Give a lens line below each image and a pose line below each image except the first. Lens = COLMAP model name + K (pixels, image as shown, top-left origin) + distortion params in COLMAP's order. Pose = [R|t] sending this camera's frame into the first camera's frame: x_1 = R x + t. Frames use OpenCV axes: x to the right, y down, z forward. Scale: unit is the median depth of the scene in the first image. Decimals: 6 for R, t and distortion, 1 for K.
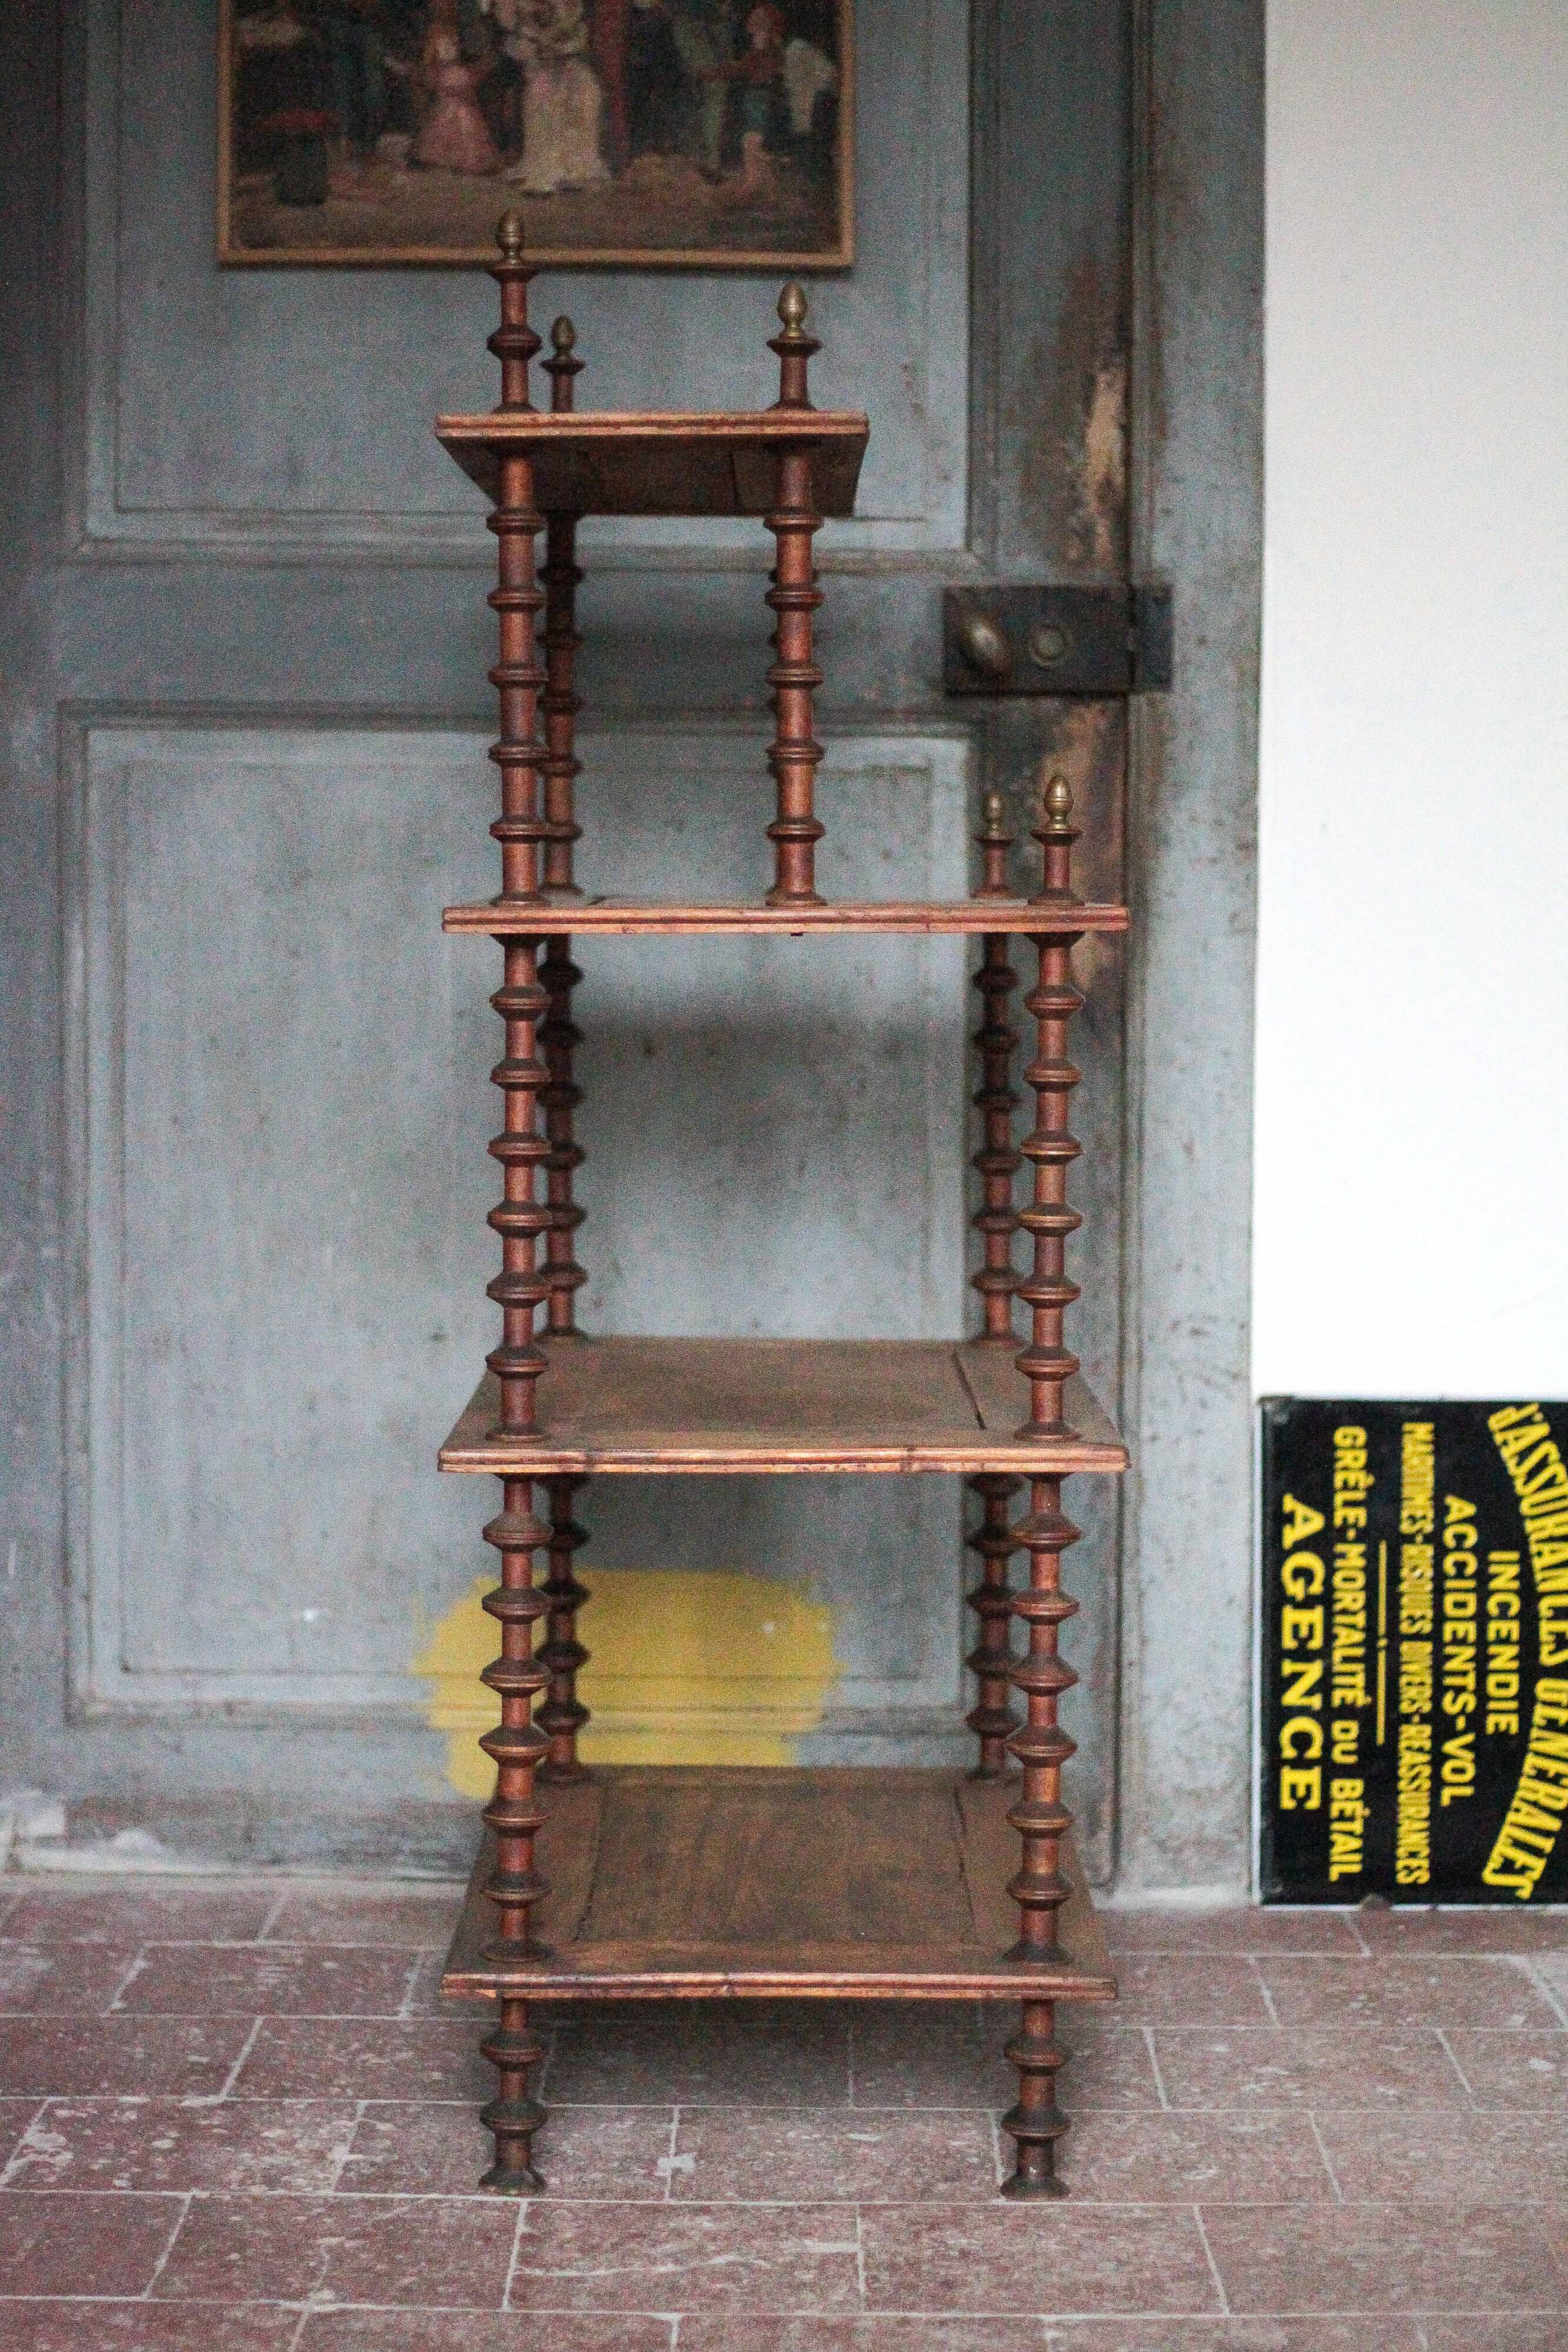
lens RADIAL K [[4449.8, 0, 786.4], [0, 4449.8, 1191.2], [0, 0, 1]] dist [-0.104475, -0.018012]
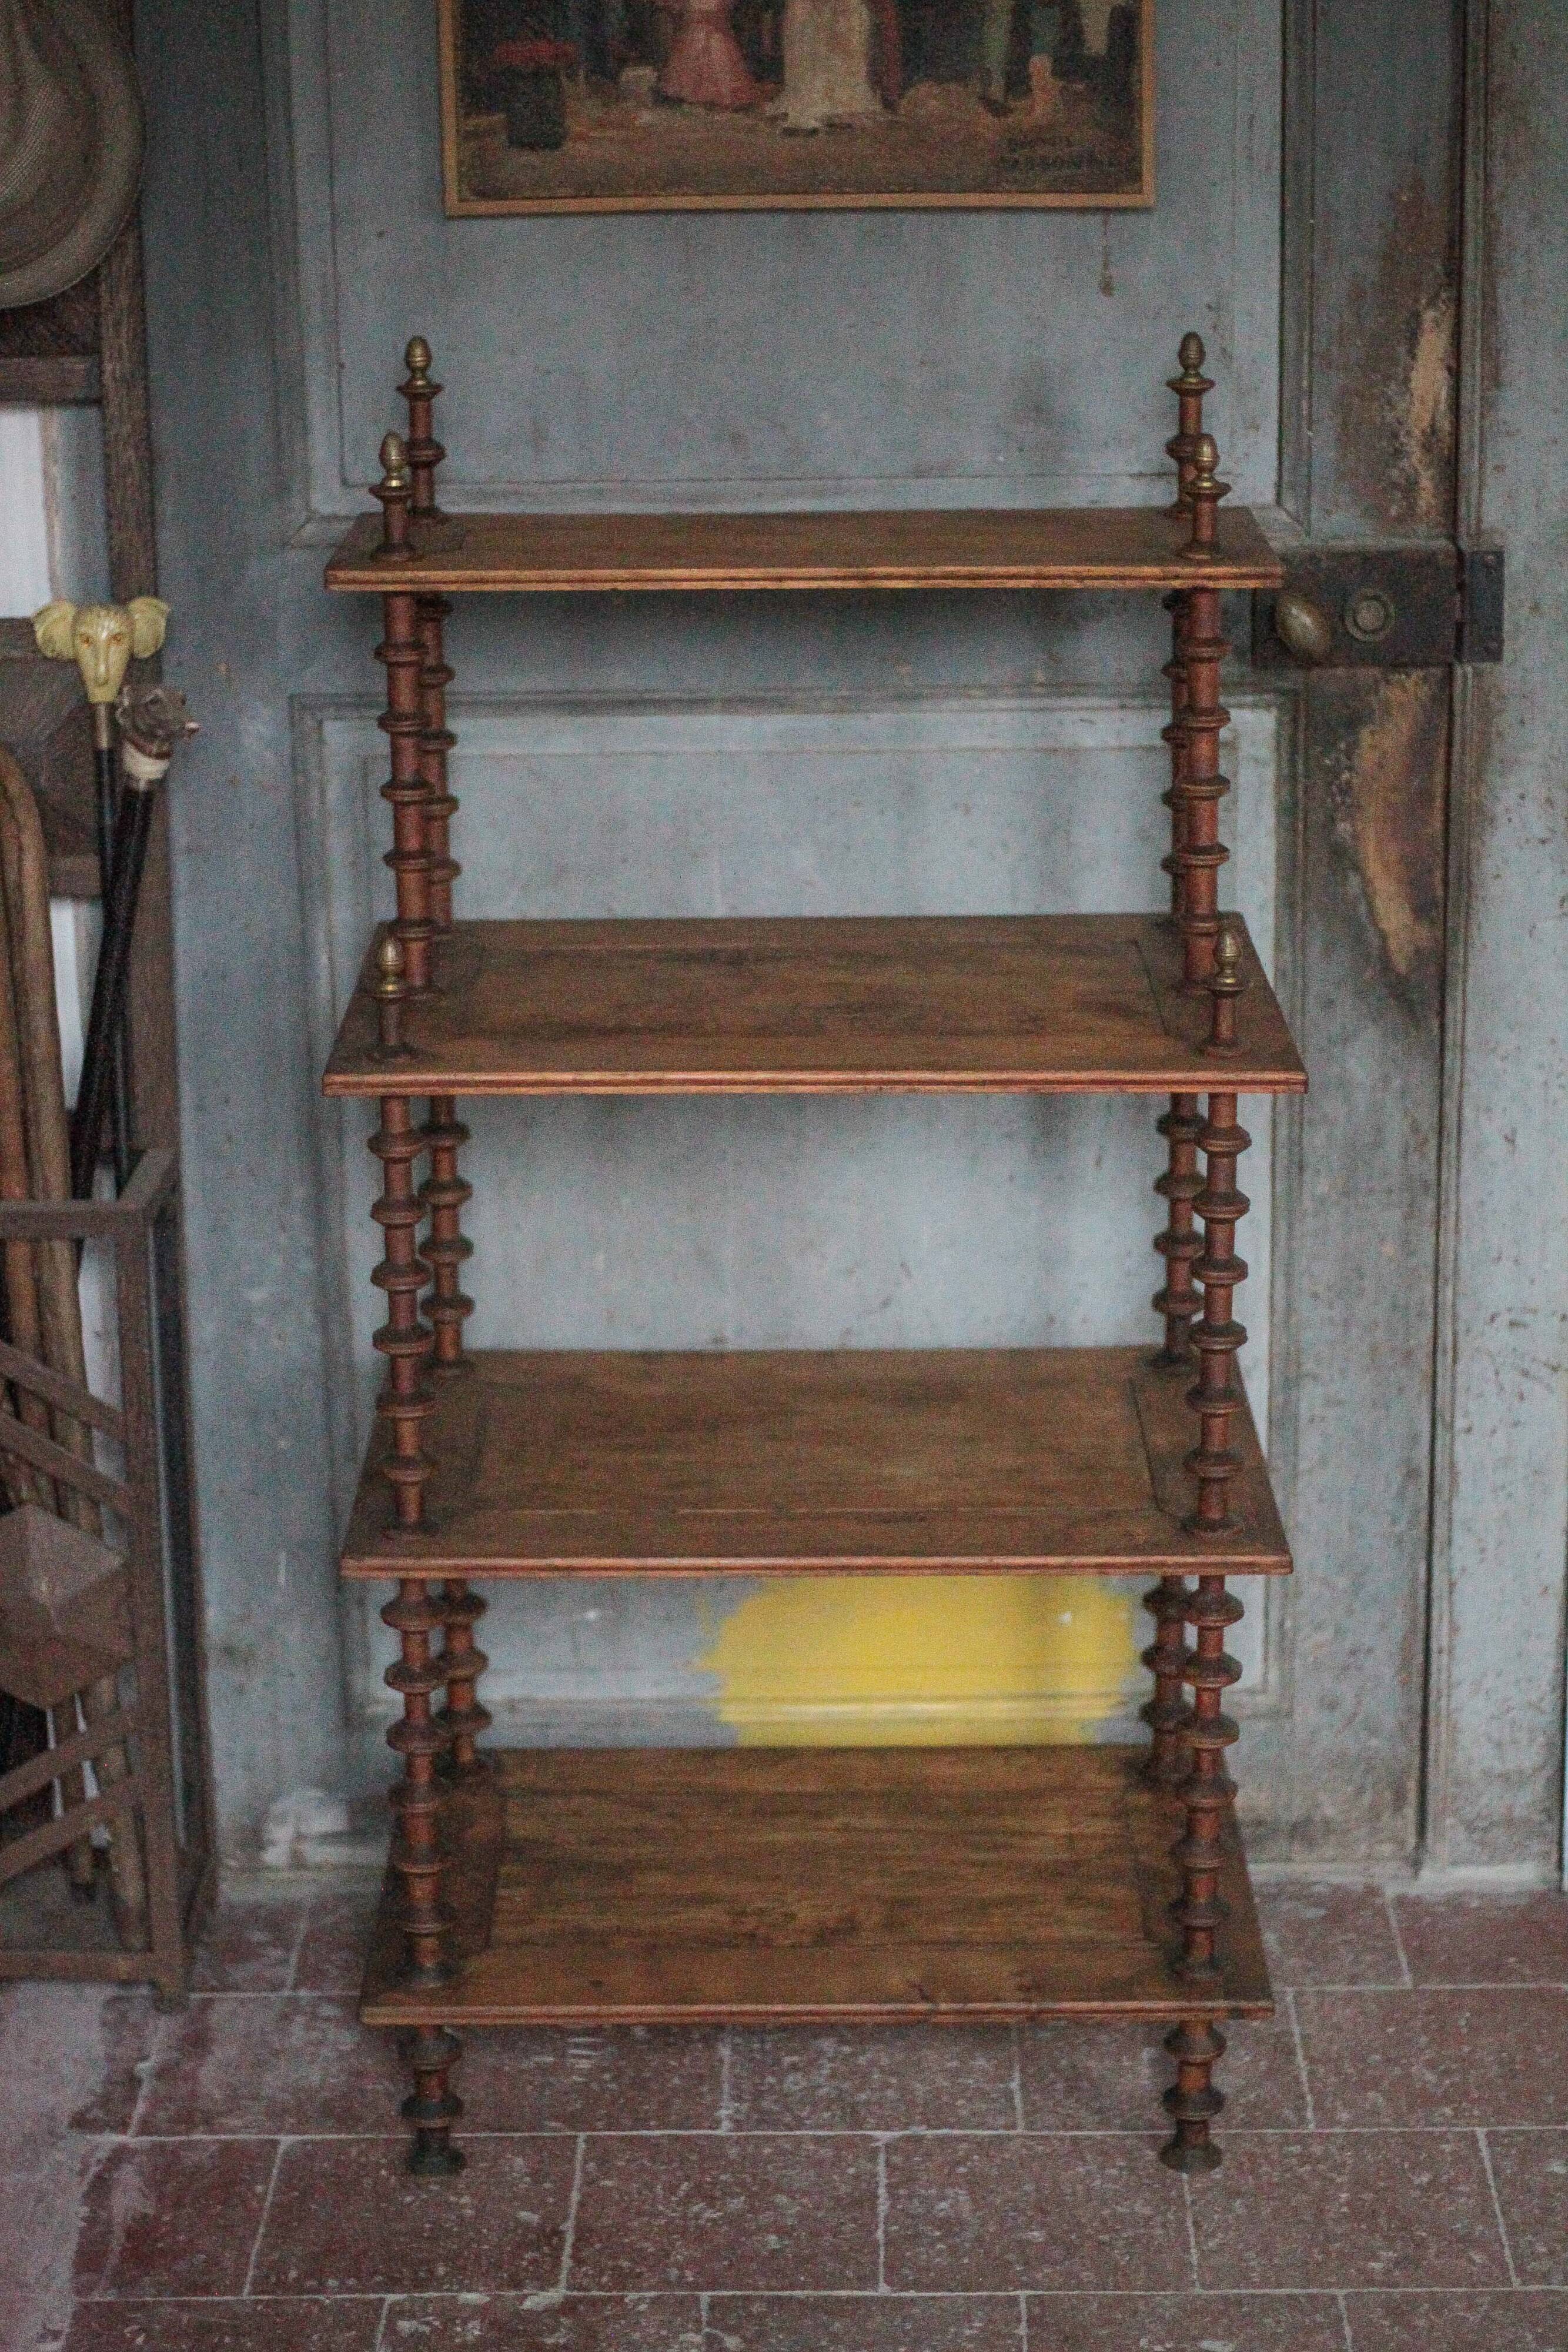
lens RADIAL K [[4449.8, 0, 786.4], [0, 4449.8, 1191.2], [0, 0, 1]] dist [-0.104475, -0.018012]
pose [[0.999661, -0.018531, -0.018309, -0.045984], [0.022305, 0.971945, 0.234150, -0.222679], [0.013457, -0.234479, 0.972028, 0.081344]]
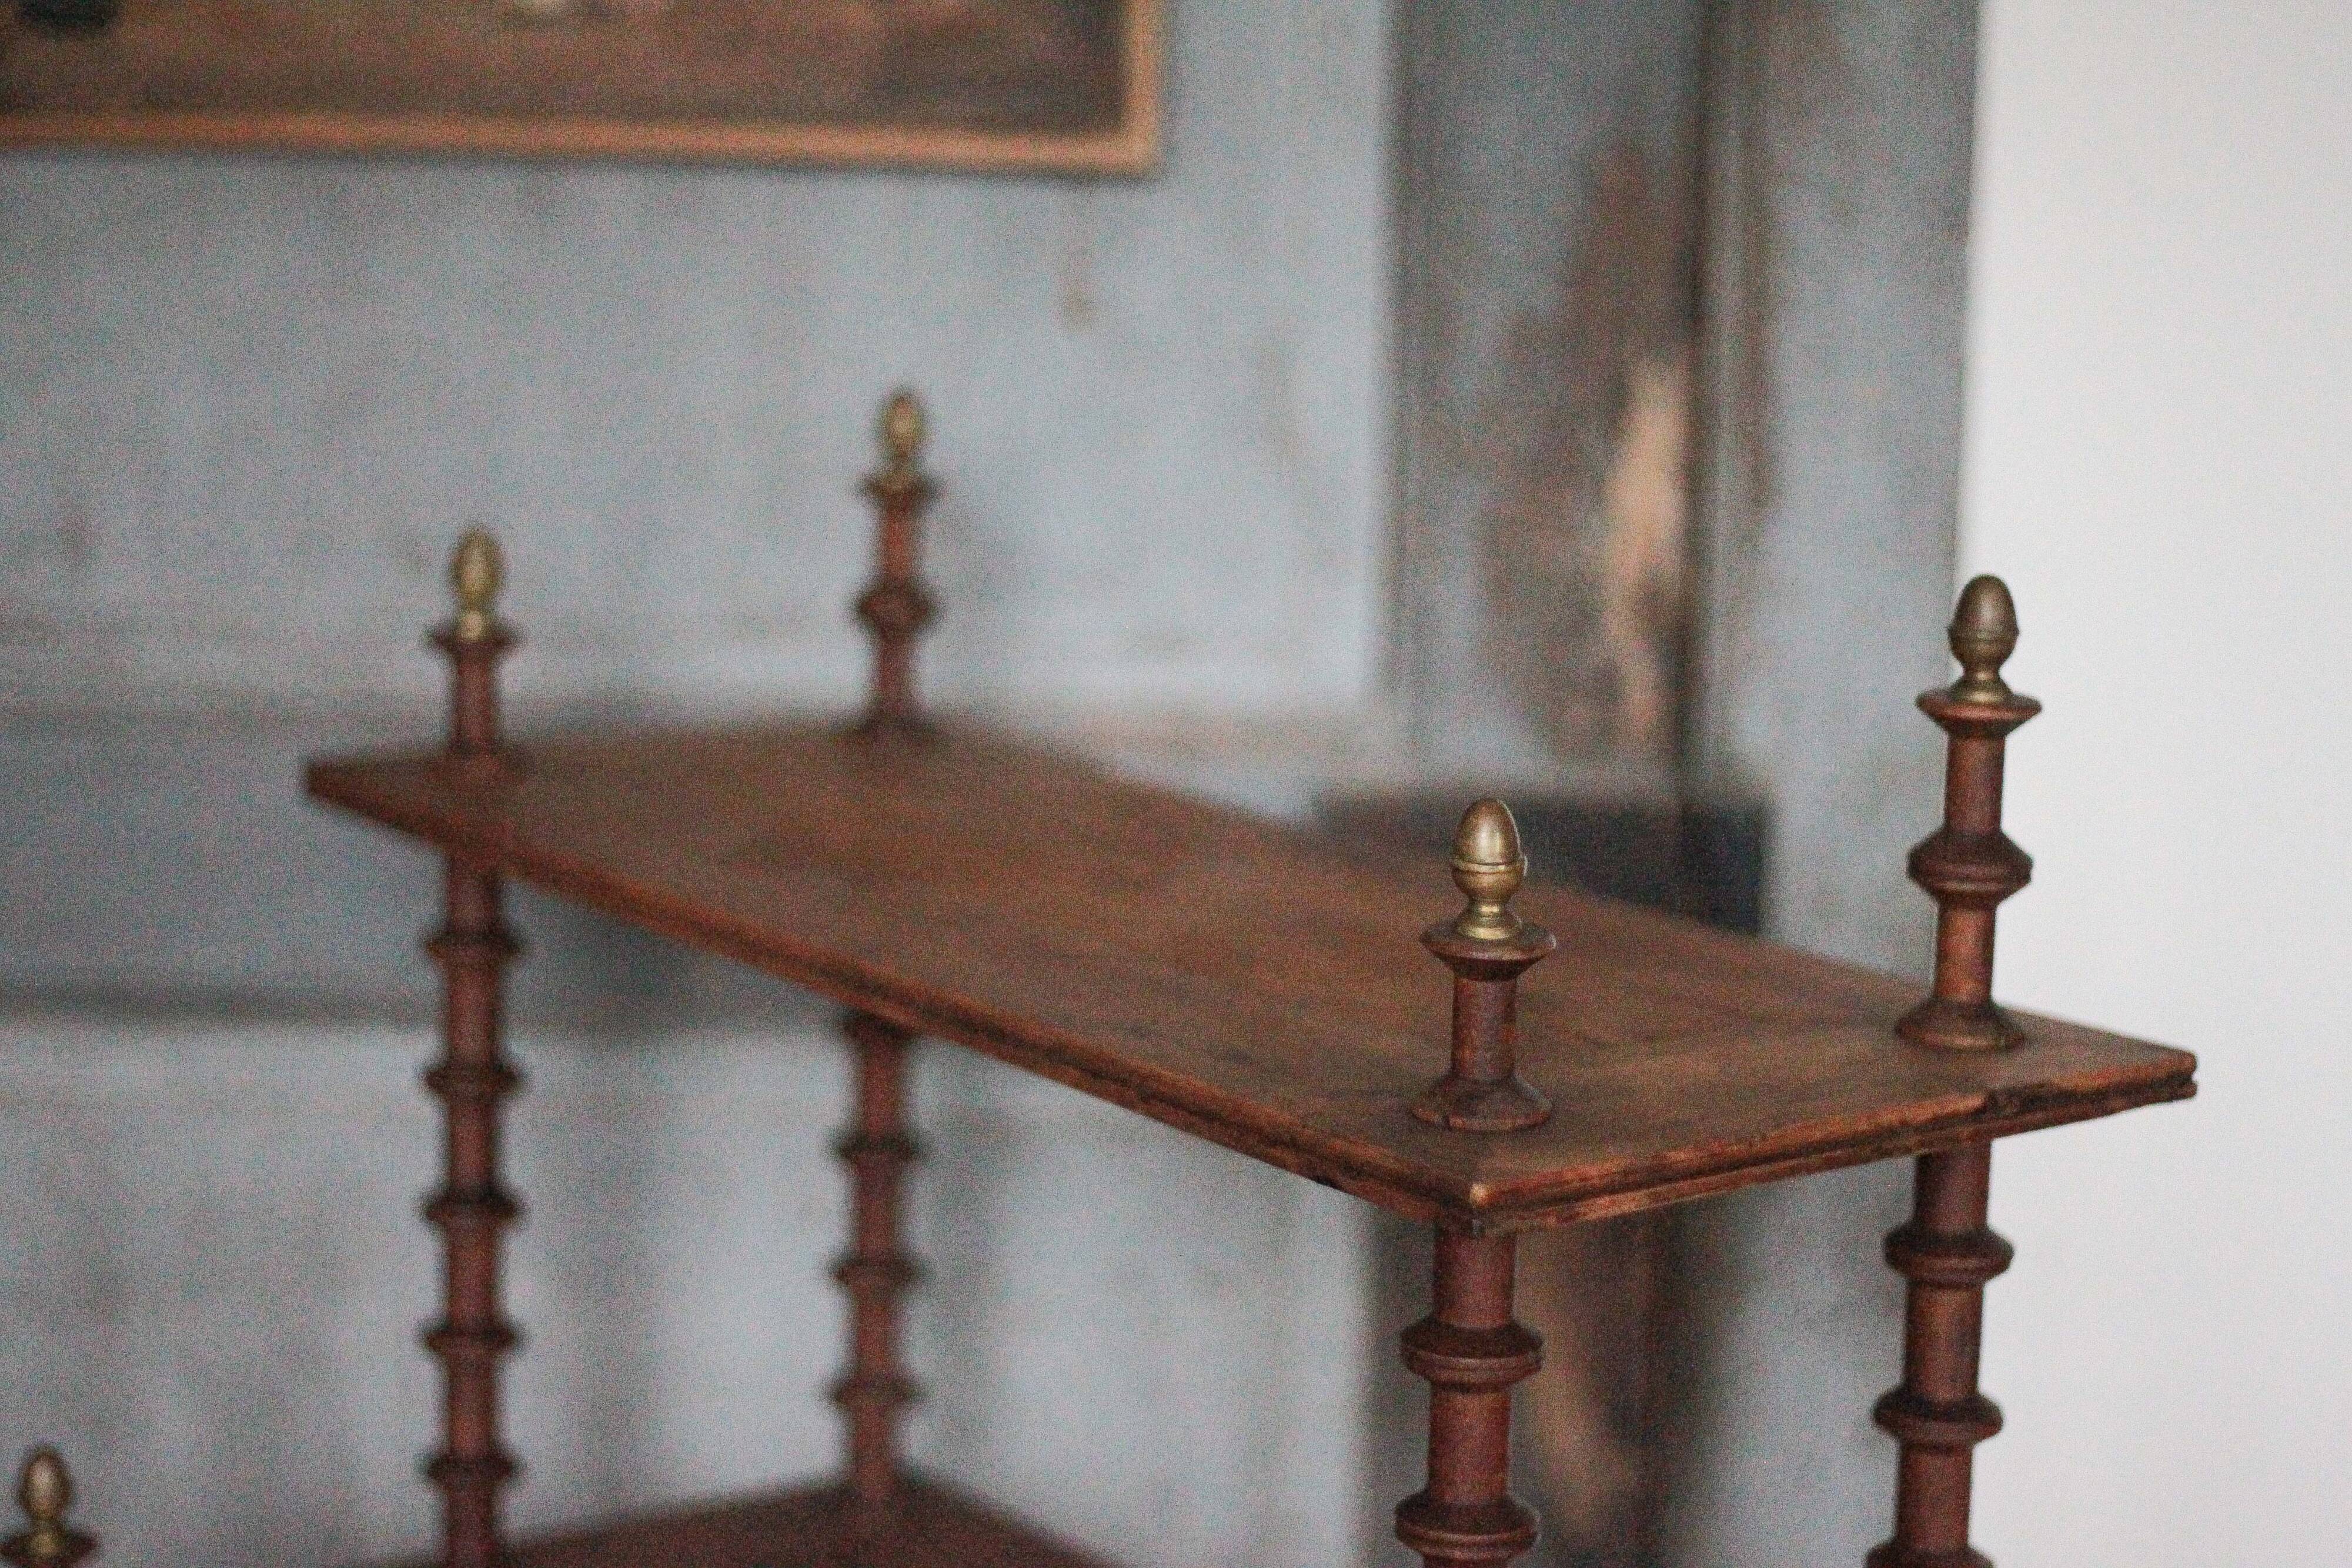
lens RADIAL K [[4449.8, 0, 1174.1], [0, 4449.8, 779.3], [0, 0, 1]] dist [-0.104475, -0.018012]
pose [[0.999005, 0.019556, -0.040086, 0.038132], [-0.015055, 0.993853, 0.109676, -0.191788], [0.041984, -0.108963, 0.993159, 0.485062]]
